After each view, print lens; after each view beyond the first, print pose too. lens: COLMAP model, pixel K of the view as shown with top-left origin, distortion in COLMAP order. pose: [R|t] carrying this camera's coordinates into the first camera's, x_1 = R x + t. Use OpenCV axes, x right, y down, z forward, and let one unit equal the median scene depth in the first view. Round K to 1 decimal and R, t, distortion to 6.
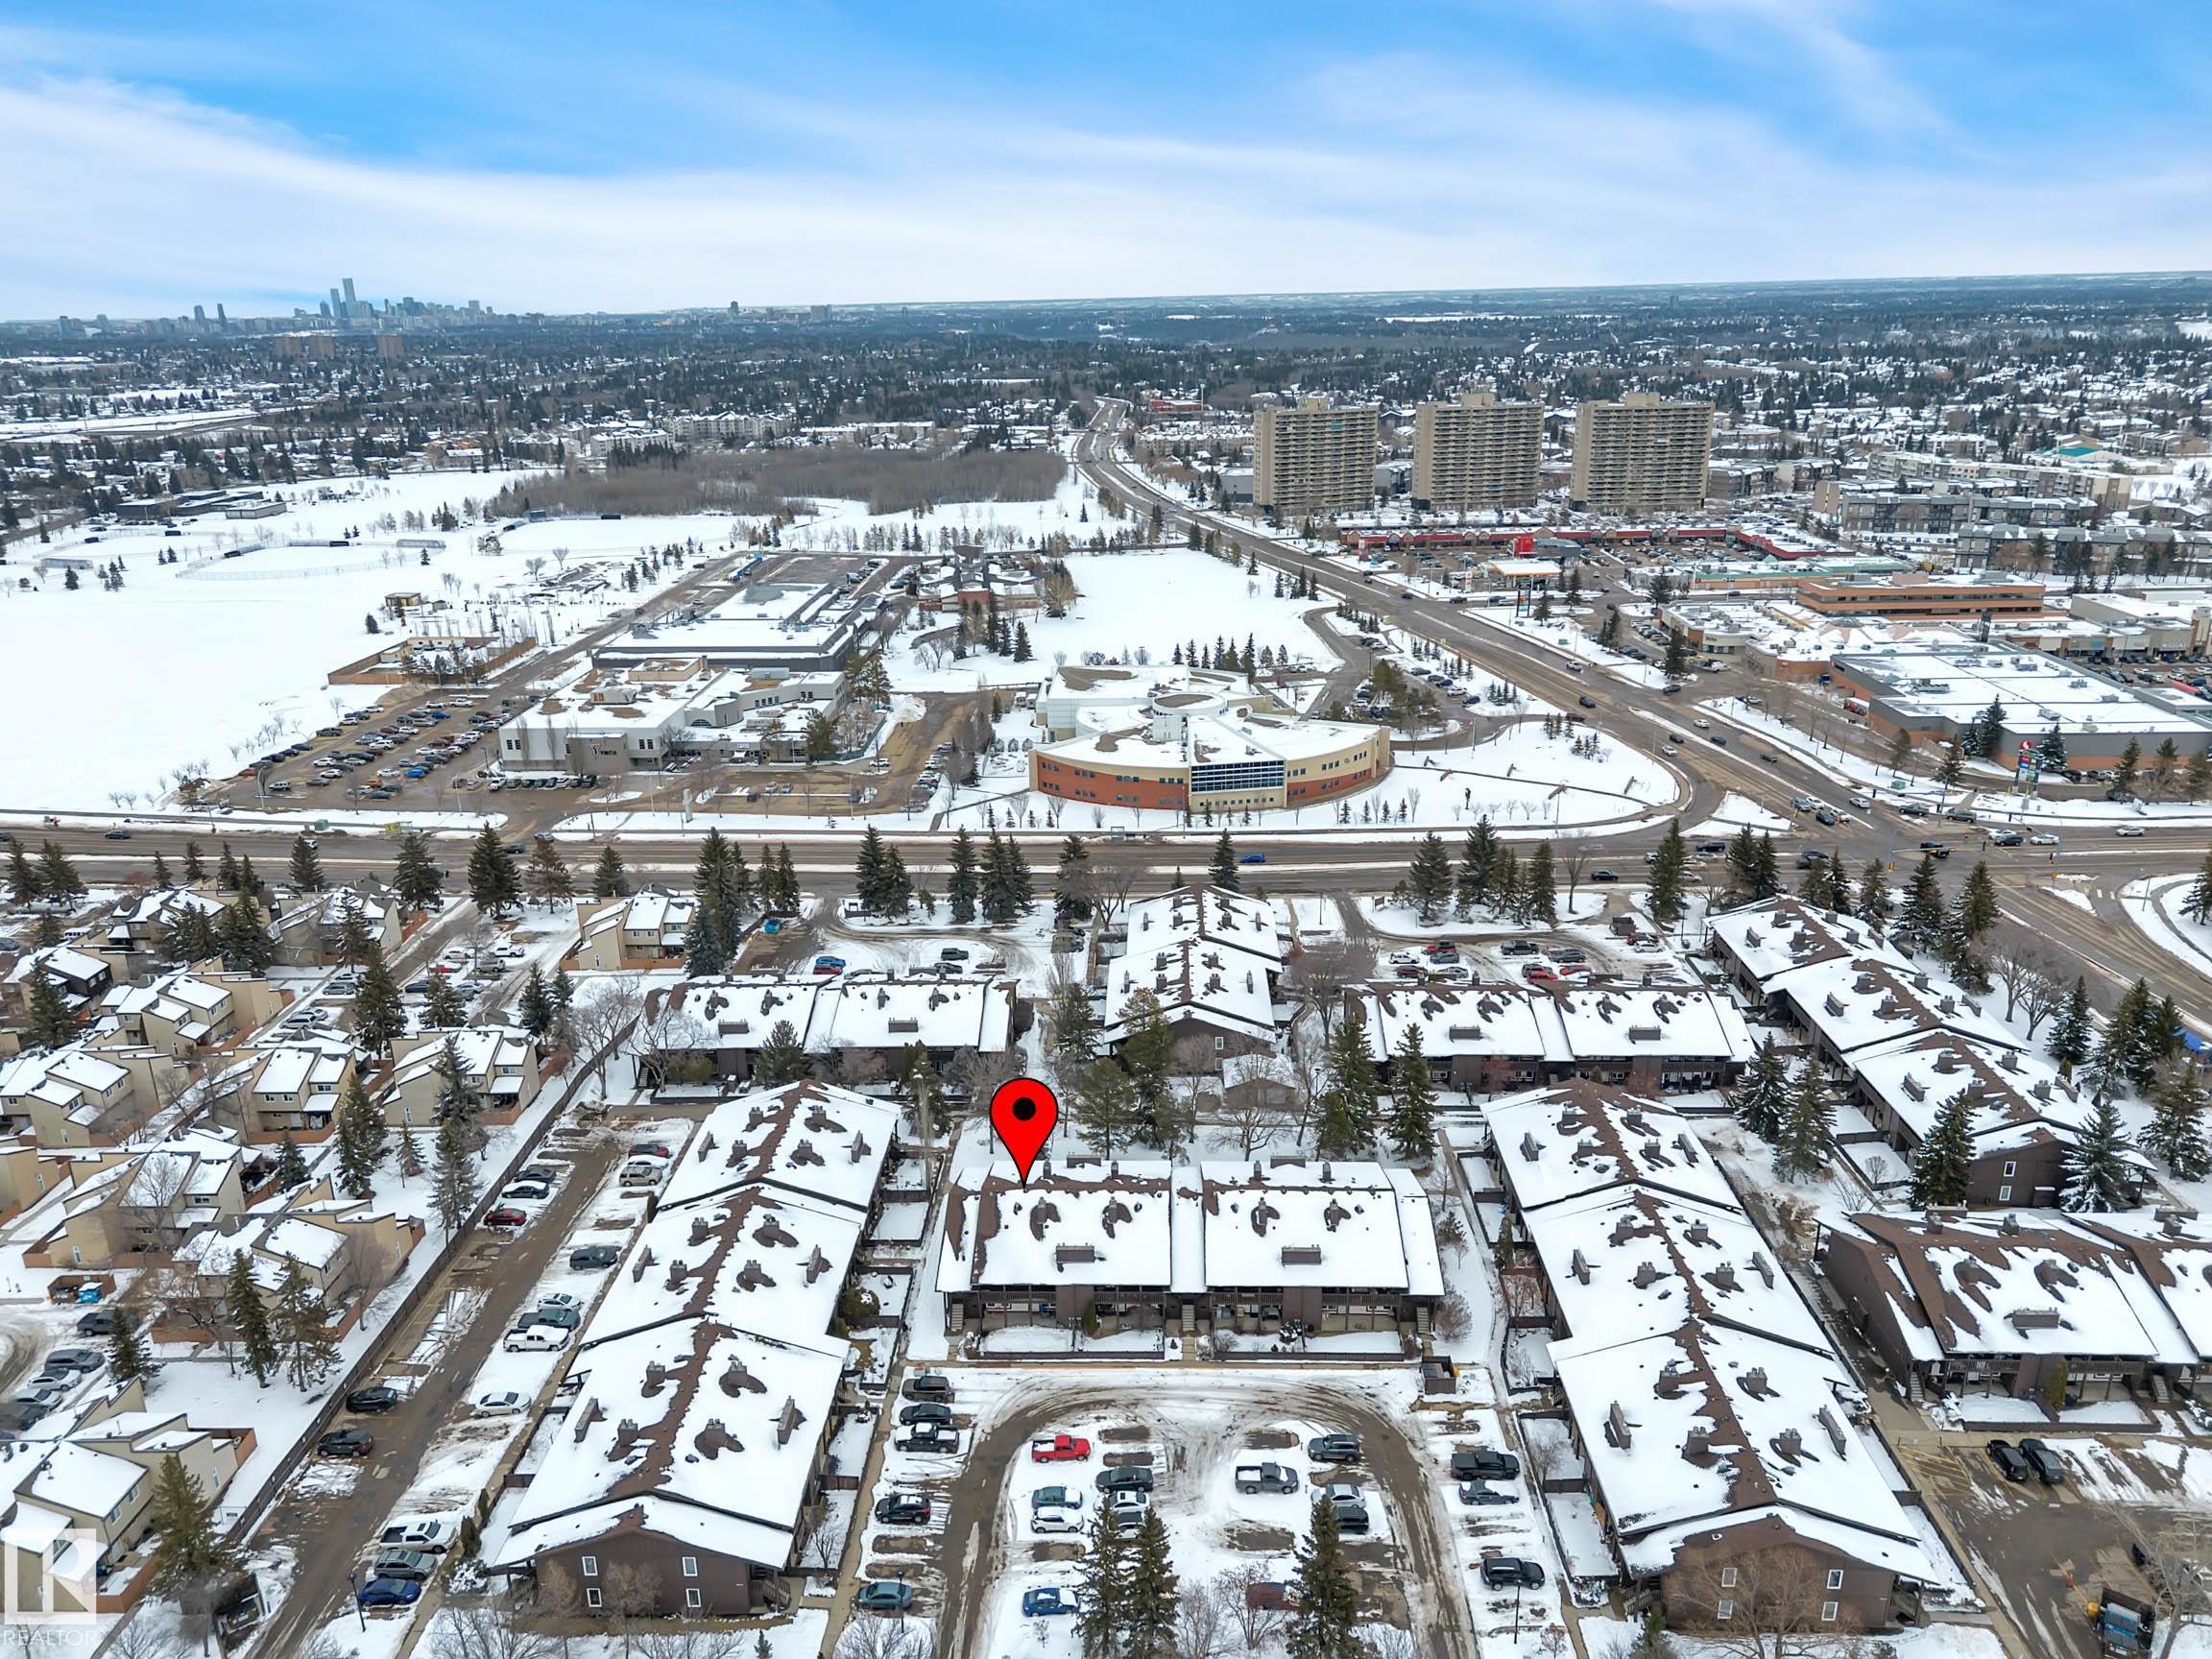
lens RADIAL K [[1558.5, 0, 1115.2], [0, 1558.5, 837.1], [0, 0, 1]] dist [0.065899, -0.050906]
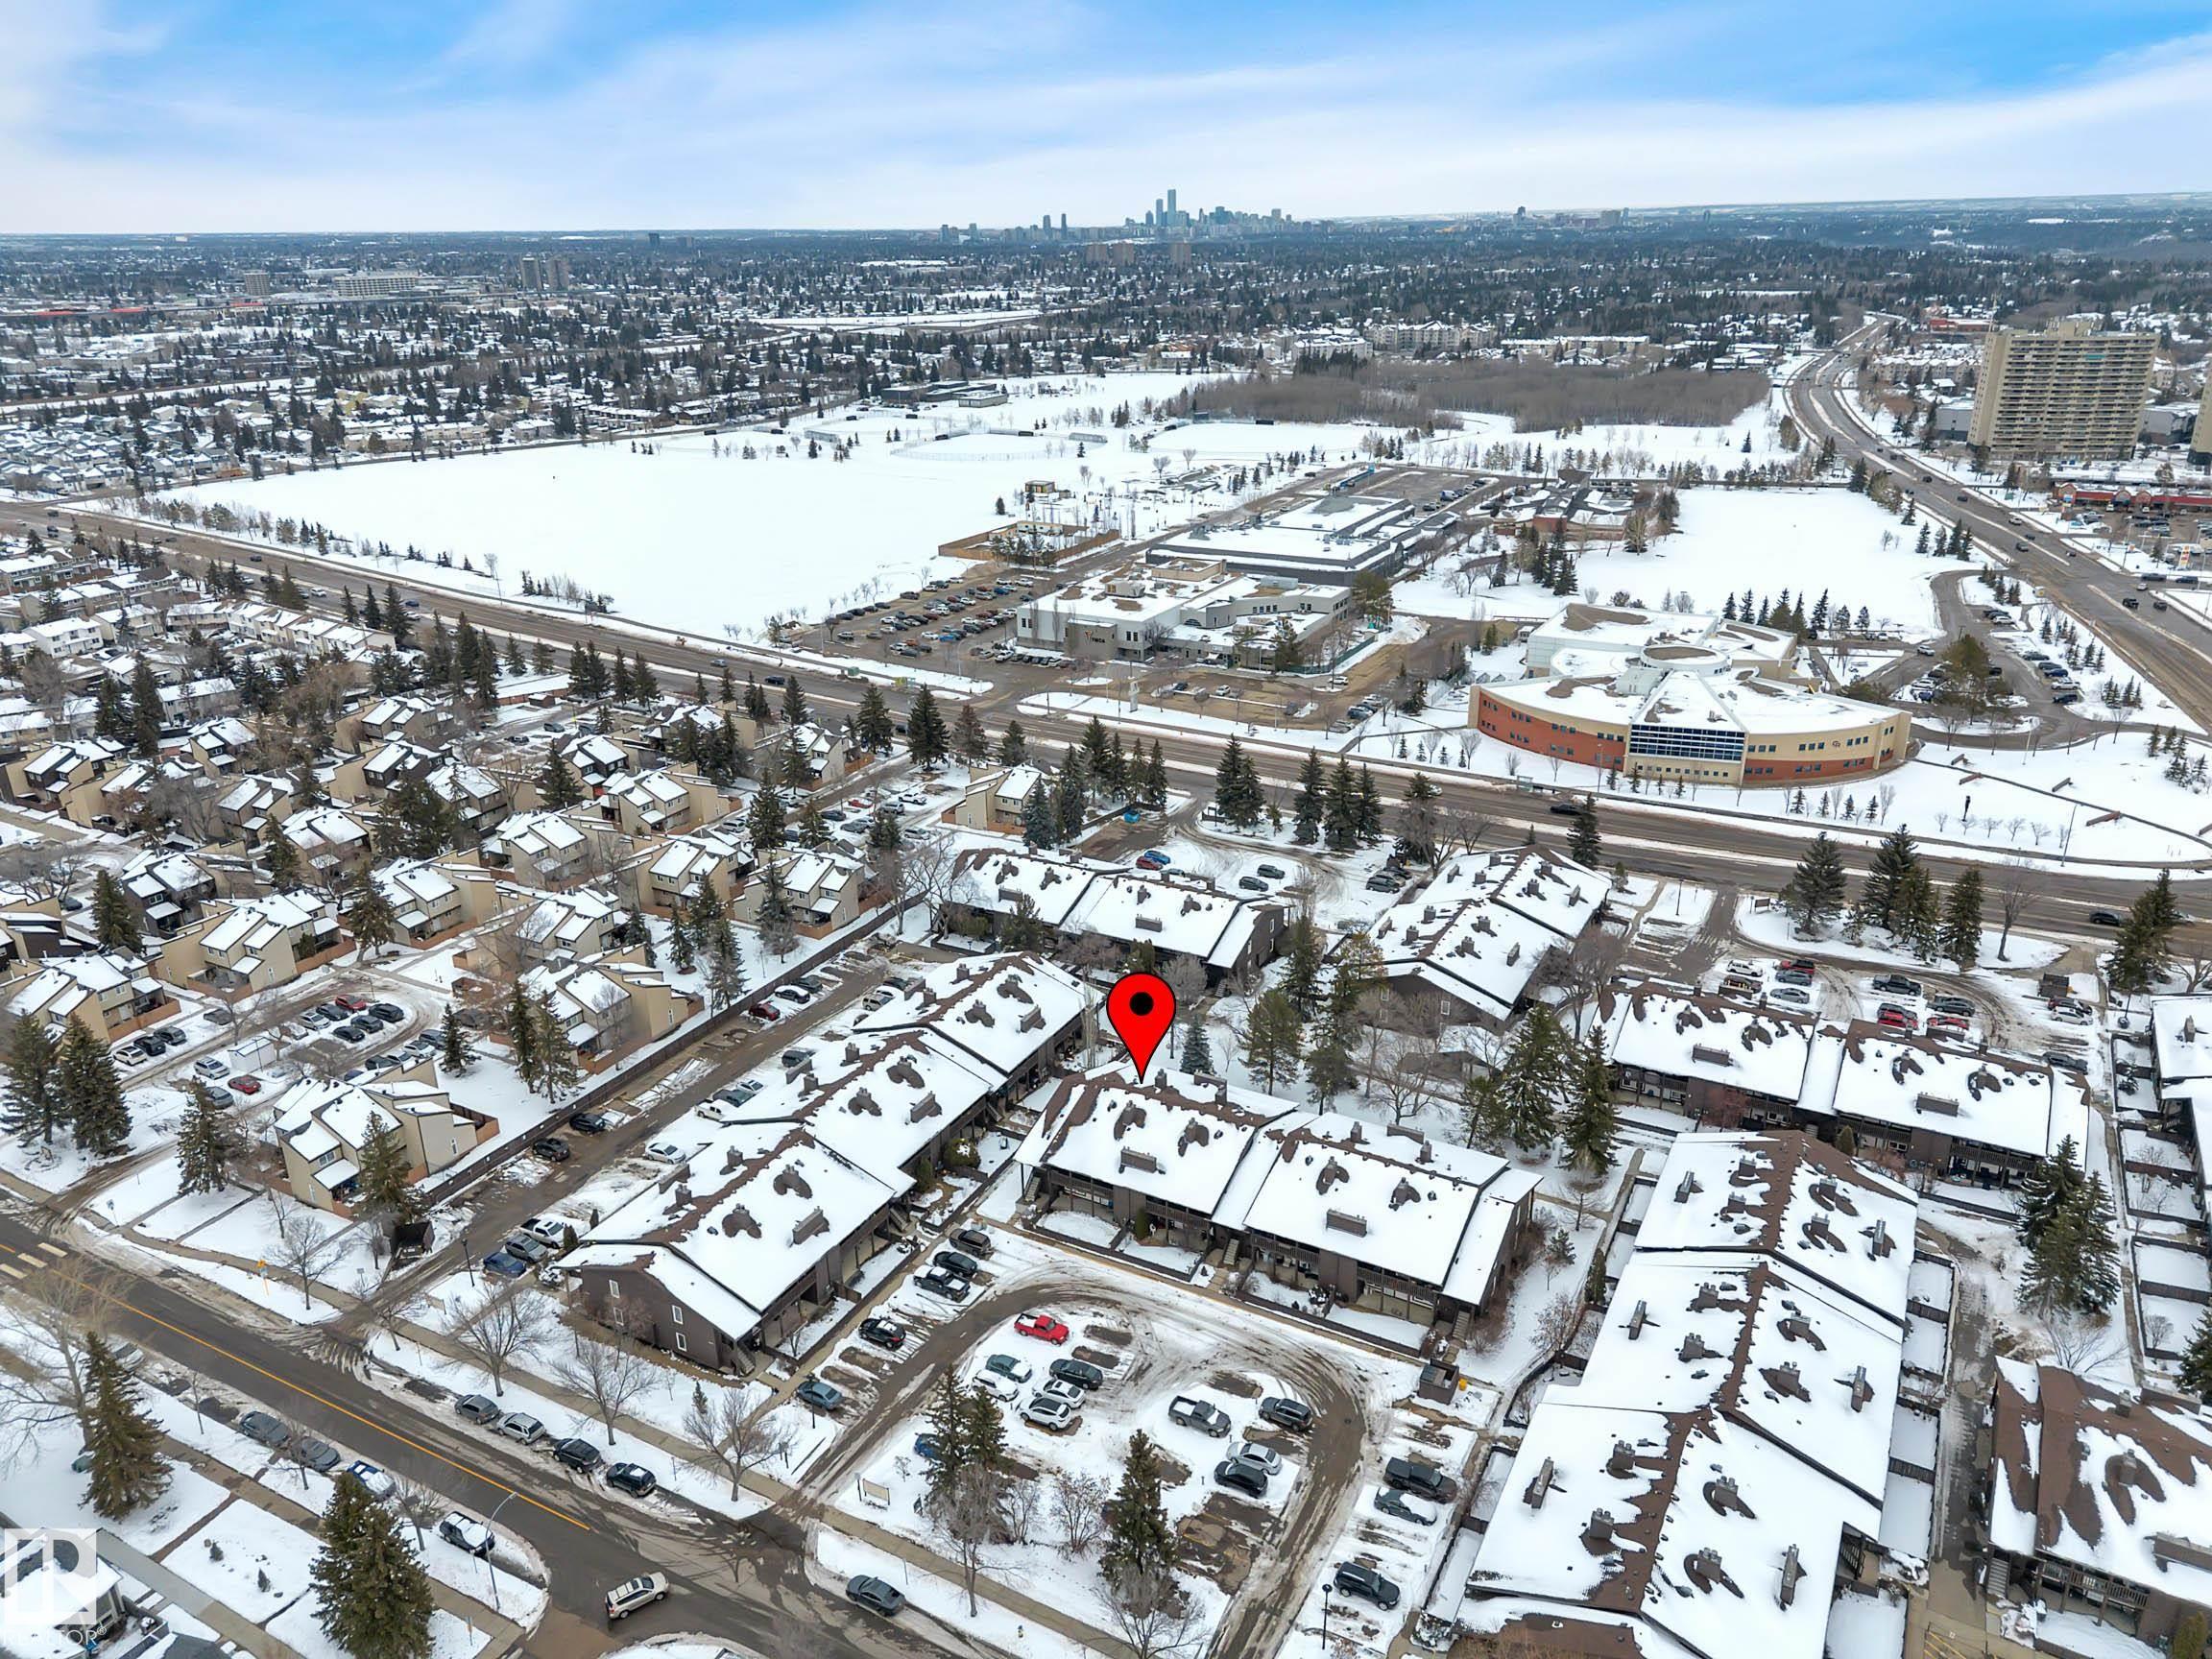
lens RADIAL K [[1558.5, 0, 1094.6], [0, 1558.5, 842.1], [0, 0, 1]] dist [0.065899, -0.050906]
pose [[0.890276, 0.172073, -0.421662, 0.256354], [-0.148717, 0.984961, 0.087952, -0.018055], [0.430455, -0.015594, 0.902477, 0.052154]]
